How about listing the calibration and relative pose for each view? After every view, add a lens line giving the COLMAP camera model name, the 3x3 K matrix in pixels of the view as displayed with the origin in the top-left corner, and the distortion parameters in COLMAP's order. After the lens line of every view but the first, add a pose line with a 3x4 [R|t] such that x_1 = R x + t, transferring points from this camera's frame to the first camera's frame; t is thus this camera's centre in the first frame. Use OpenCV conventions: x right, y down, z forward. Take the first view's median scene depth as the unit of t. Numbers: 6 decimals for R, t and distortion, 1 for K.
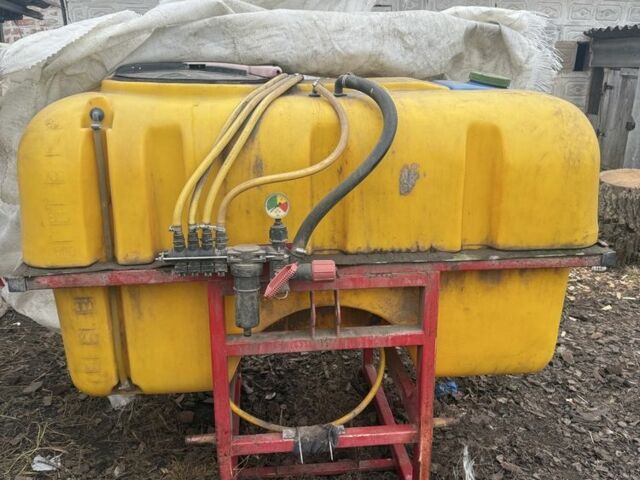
lens RADIAL K [[591.0, 0, 320.0], [0, 591.0, 240.0], [0, 0, 1]] dist [0.212912, -0.462091]
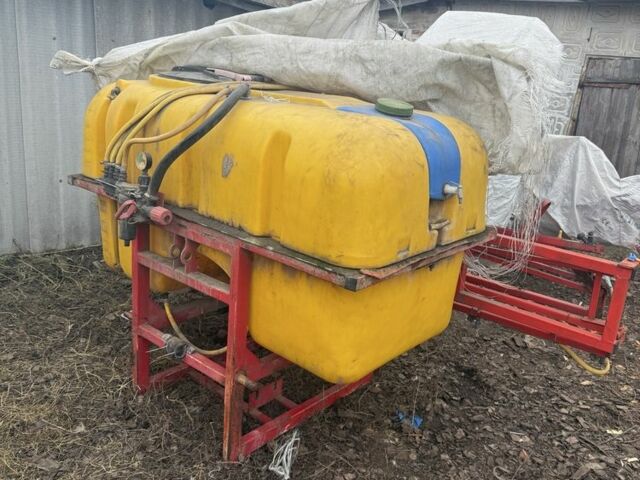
lens RADIAL K [[591.0, 0, 320.0], [0, 591.0, 240.0], [0, 0, 1]] dist [0.212912, -0.462091]
pose [[0.670248, 0.264014, -0.693588, 1.136978], [-0.297961, 0.951680, 0.074322, -0.098877], [0.679696, 0.156848, 0.716528, 0.238025]]
